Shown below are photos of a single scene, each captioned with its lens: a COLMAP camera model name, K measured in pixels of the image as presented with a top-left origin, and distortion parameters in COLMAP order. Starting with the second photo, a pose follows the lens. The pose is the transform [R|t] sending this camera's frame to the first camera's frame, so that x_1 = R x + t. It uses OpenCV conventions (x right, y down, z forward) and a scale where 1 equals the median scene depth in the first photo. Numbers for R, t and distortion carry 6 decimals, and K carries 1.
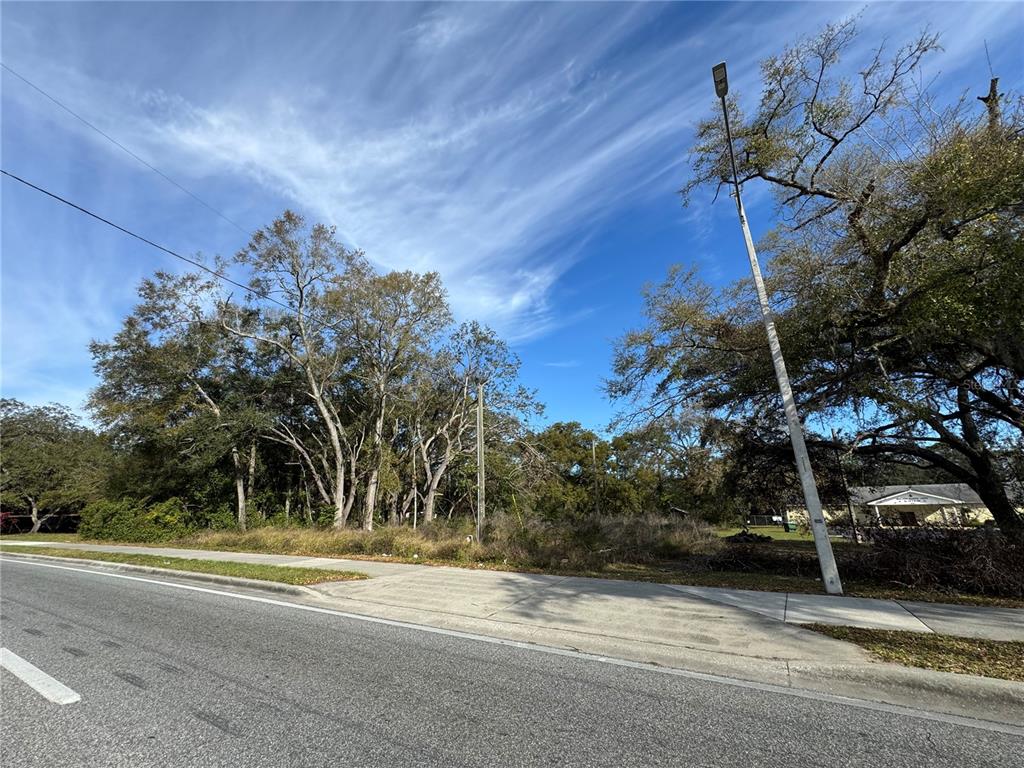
lens RADIAL K [[408.0, 0, 495.0], [0, 408.0, 380.5], [0, 0, 1]] dist [-0.003947, 0.000791]
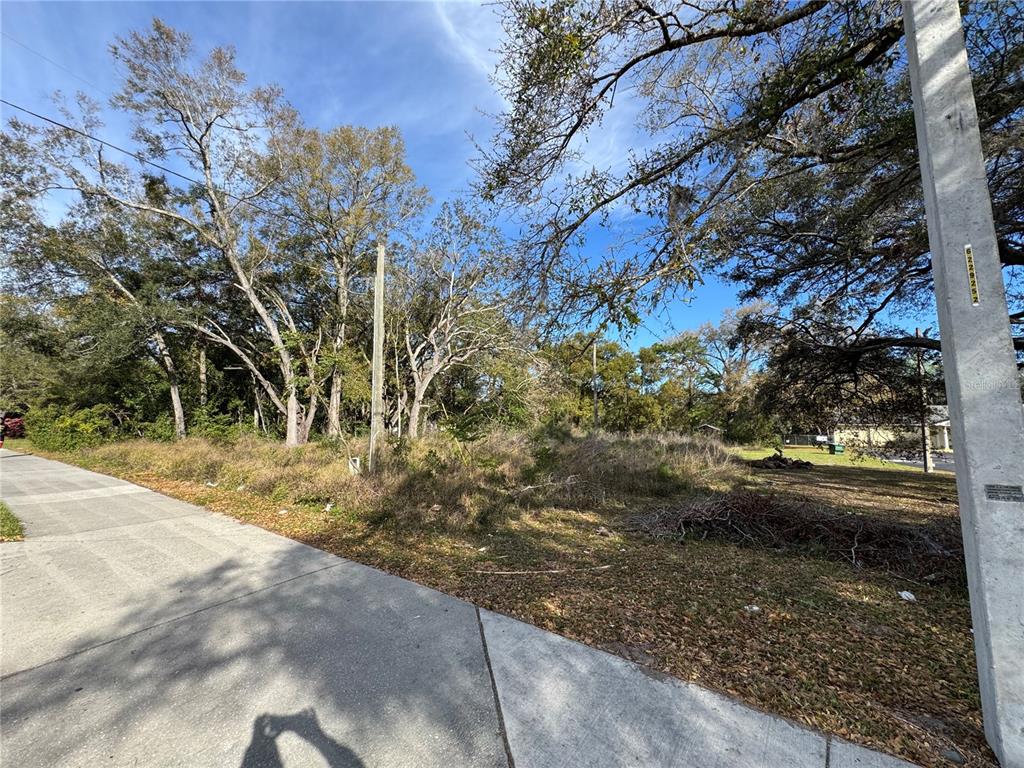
lens RADIAL K [[408.0, 0, 498.4], [0, 408.0, 374.4], [0, 0, 1]] dist [-0.003947, 0.000791]
pose [[0.996215, 0.006889, -0.086649, 0.067944], [0.009391, 0.982489, 0.186084, 0.030270], [0.086413, -0.186194, 0.978706, 0.099581]]
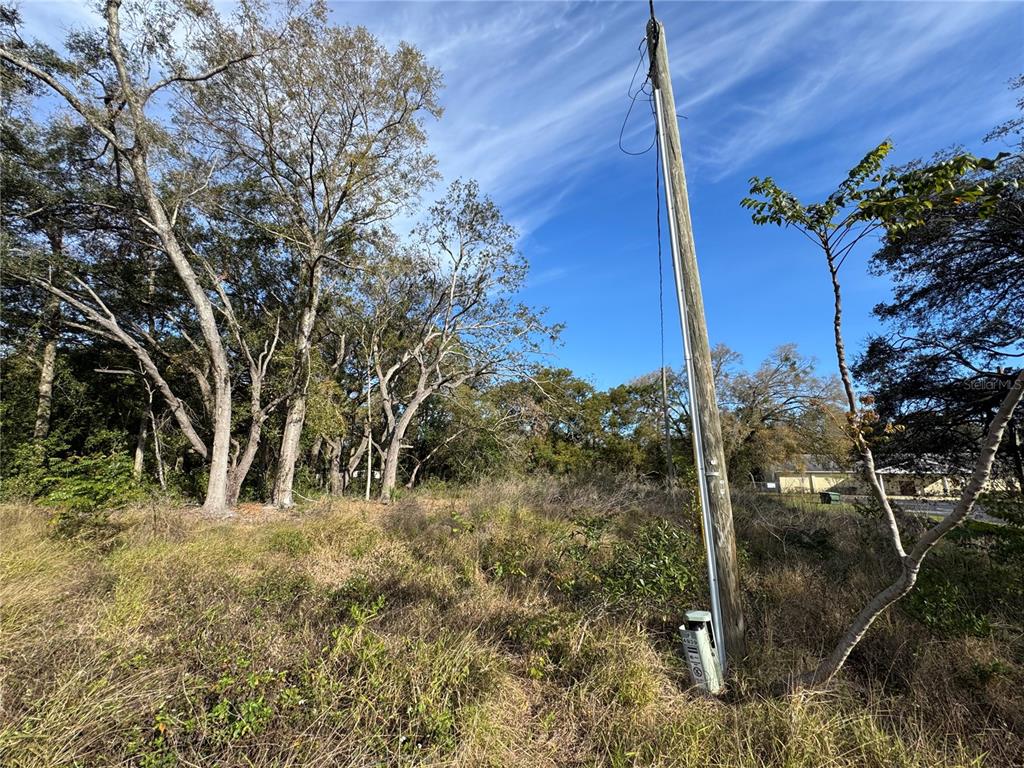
lens RADIAL K [[408.0, 0, 508.4], [0, 408.0, 361.6], [0, 0, 1]] dist [-0.003947, 0.000791]
pose [[0.989565, 0.055923, 0.132794, -0.046180], [-0.062331, 0.997059, 0.044599, 0.069282], [-0.129910, -0.052411, 0.990140, 0.224951]]
